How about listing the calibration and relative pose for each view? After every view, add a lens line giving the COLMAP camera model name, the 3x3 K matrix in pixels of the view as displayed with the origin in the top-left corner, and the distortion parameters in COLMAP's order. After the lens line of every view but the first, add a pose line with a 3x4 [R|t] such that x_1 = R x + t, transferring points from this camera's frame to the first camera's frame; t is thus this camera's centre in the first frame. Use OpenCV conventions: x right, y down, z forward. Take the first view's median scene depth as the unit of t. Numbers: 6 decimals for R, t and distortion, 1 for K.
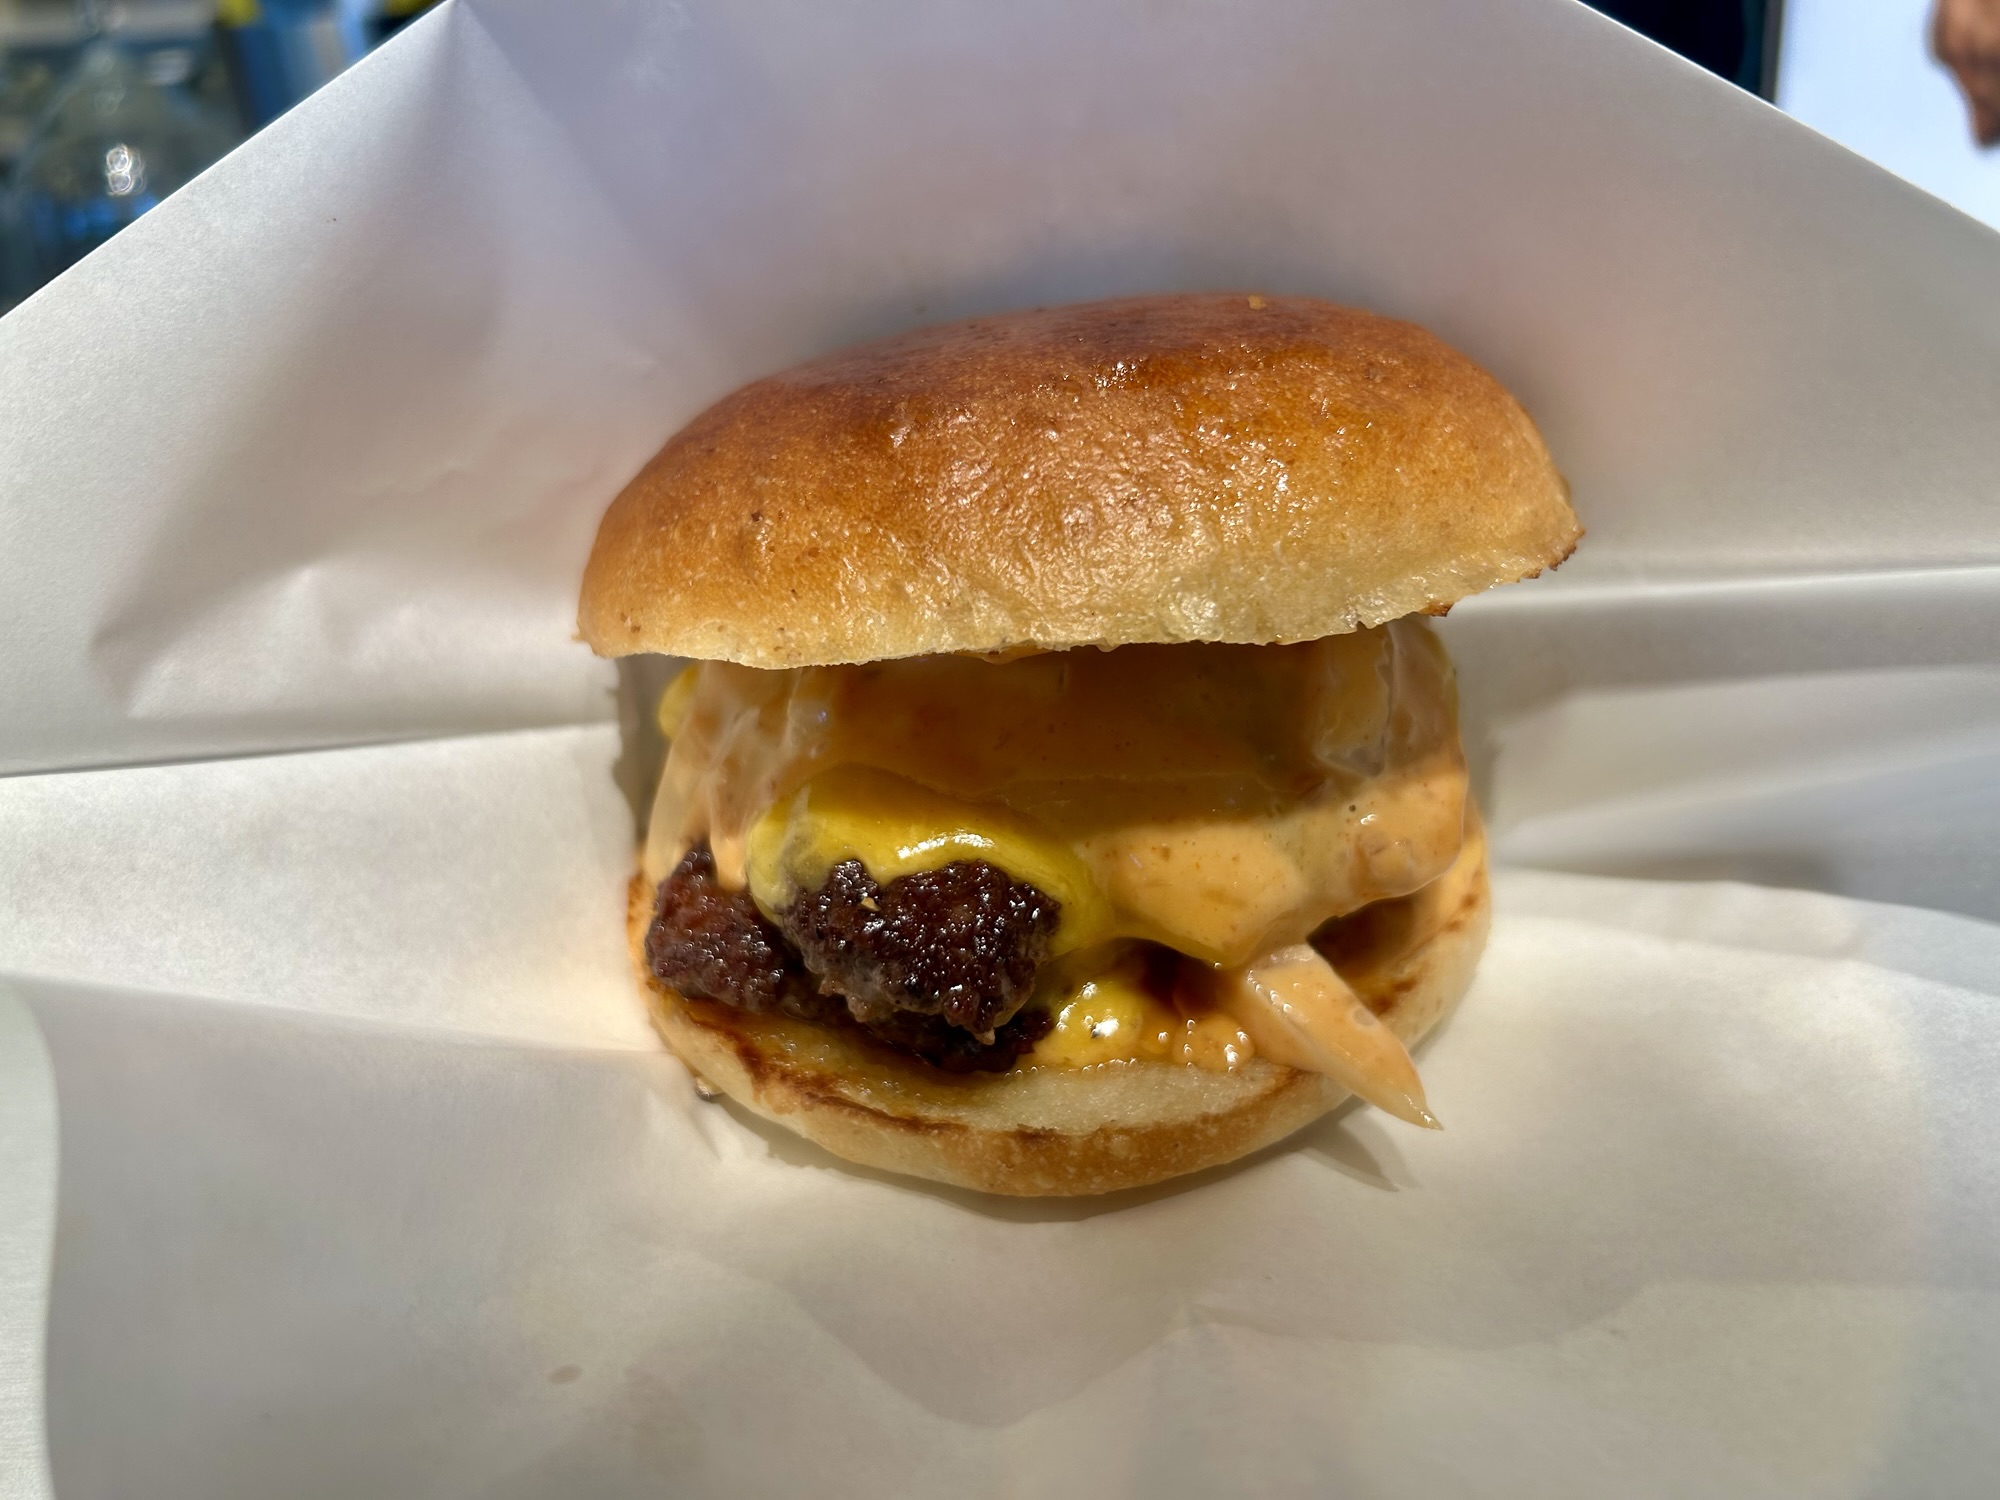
lens RADIAL K [[1643.8, 0, 1000.0], [0, 1643.8, 750.0], [0, 0, 1]] dist [0.006989, -0.118161]
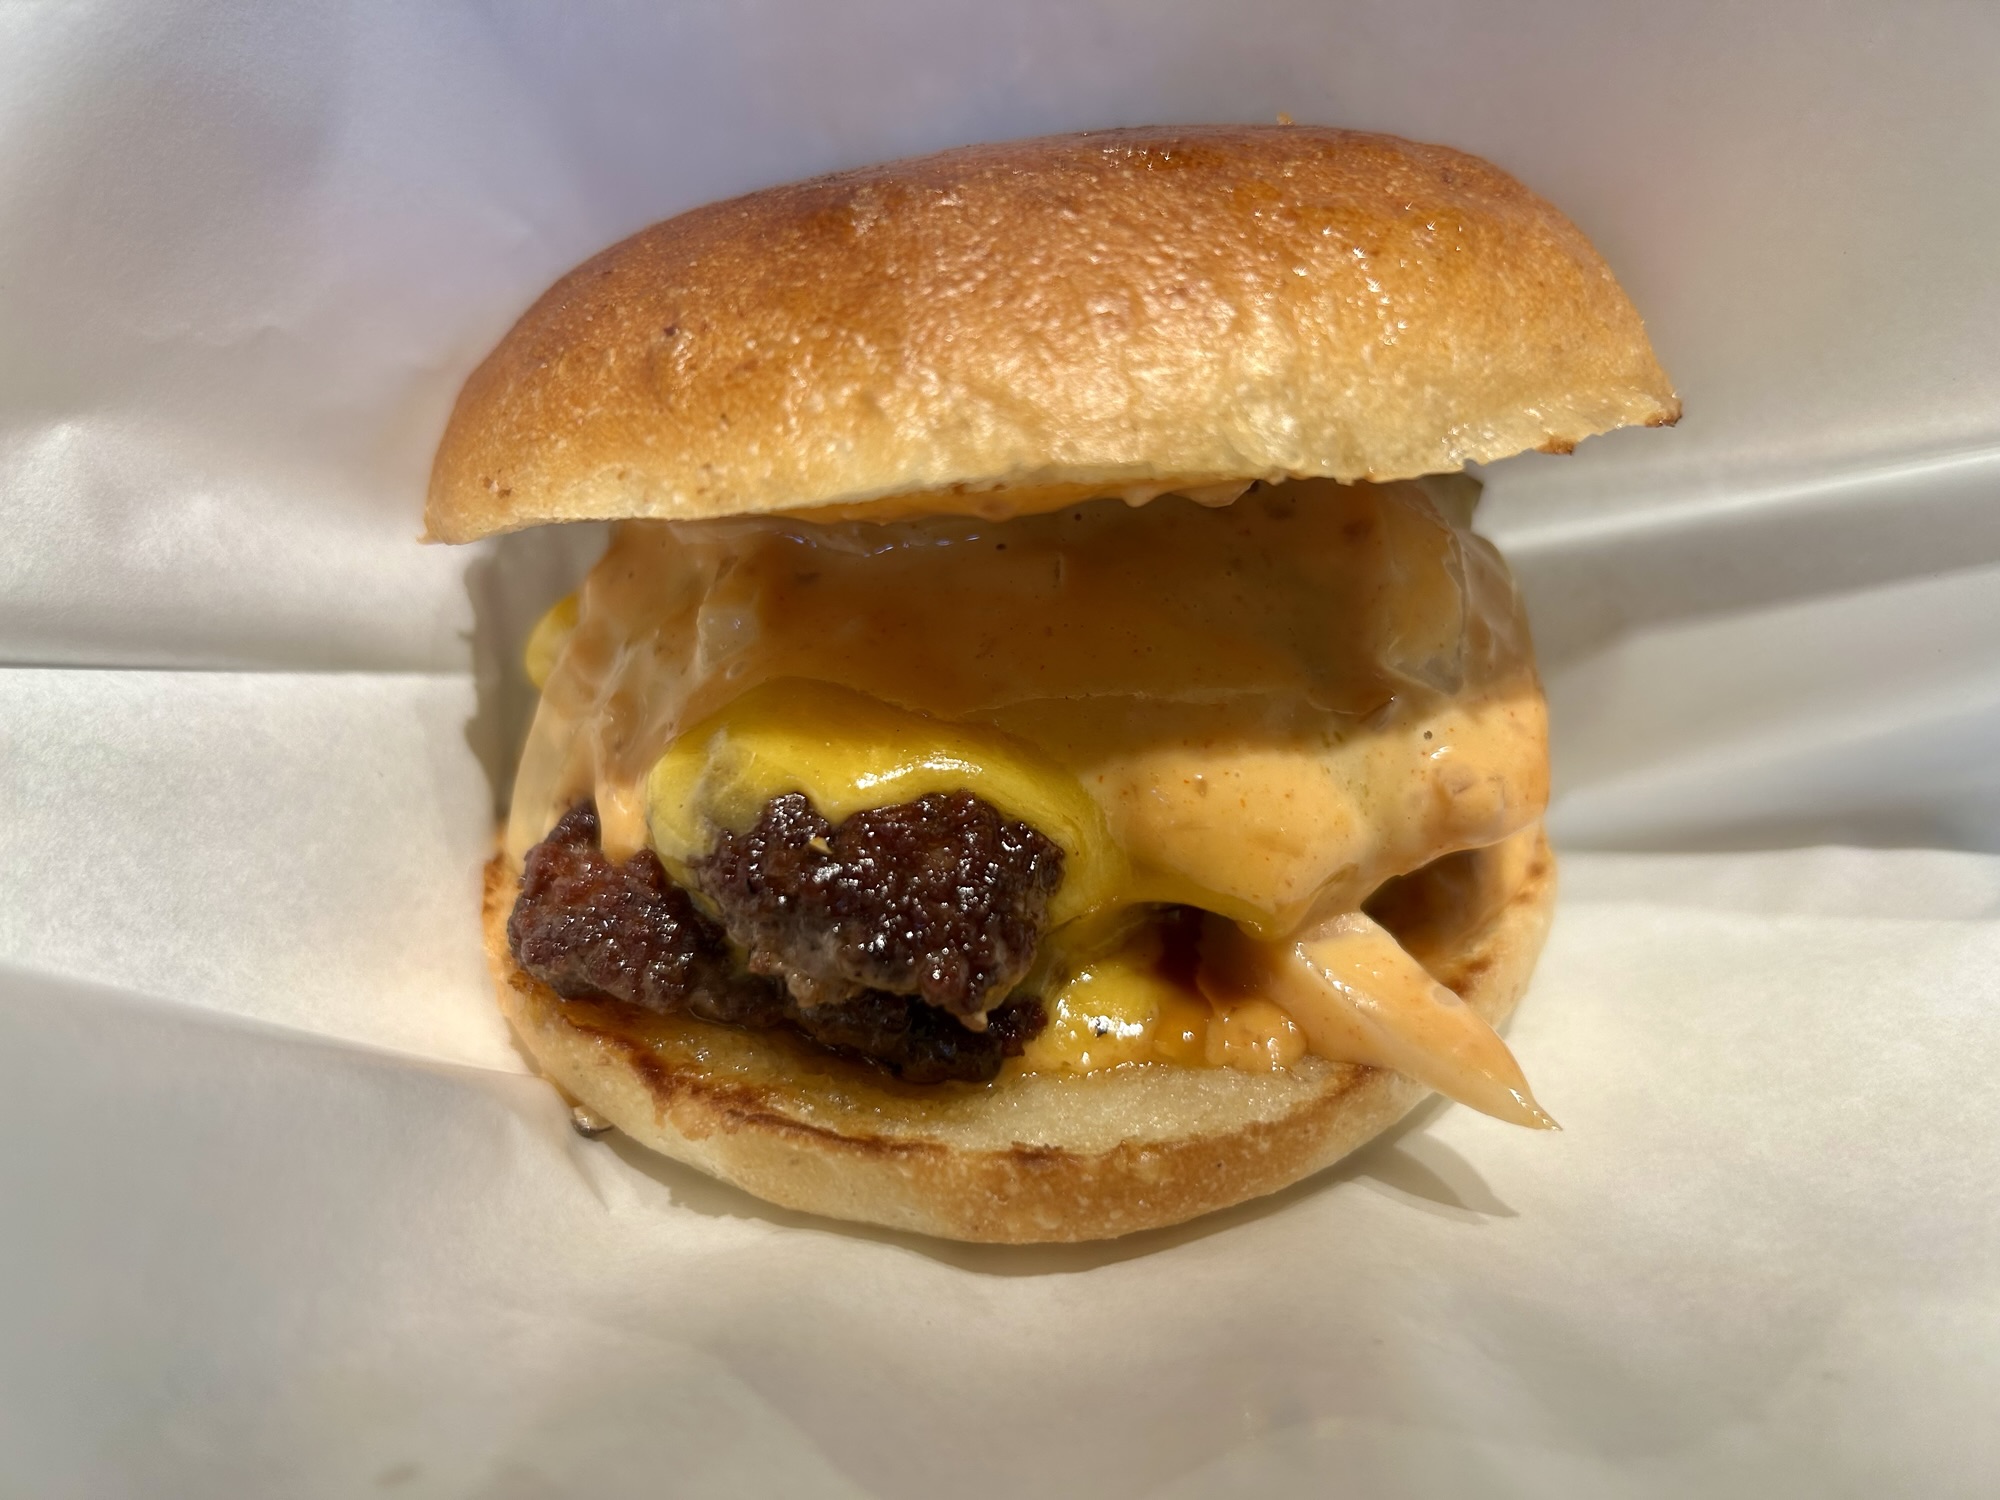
lens RADIAL K [[1643.8, 0, 1000.0], [0, 1643.8, 750.0], [0, 0, 1]] dist [0.006989, -0.118161]
pose [[0.995903, -0.001897, 0.090410, -0.063135], [0.008233, 0.997530, -0.069757, 0.100427], [-0.090055, 0.070216, 0.993459, 0.236282]]
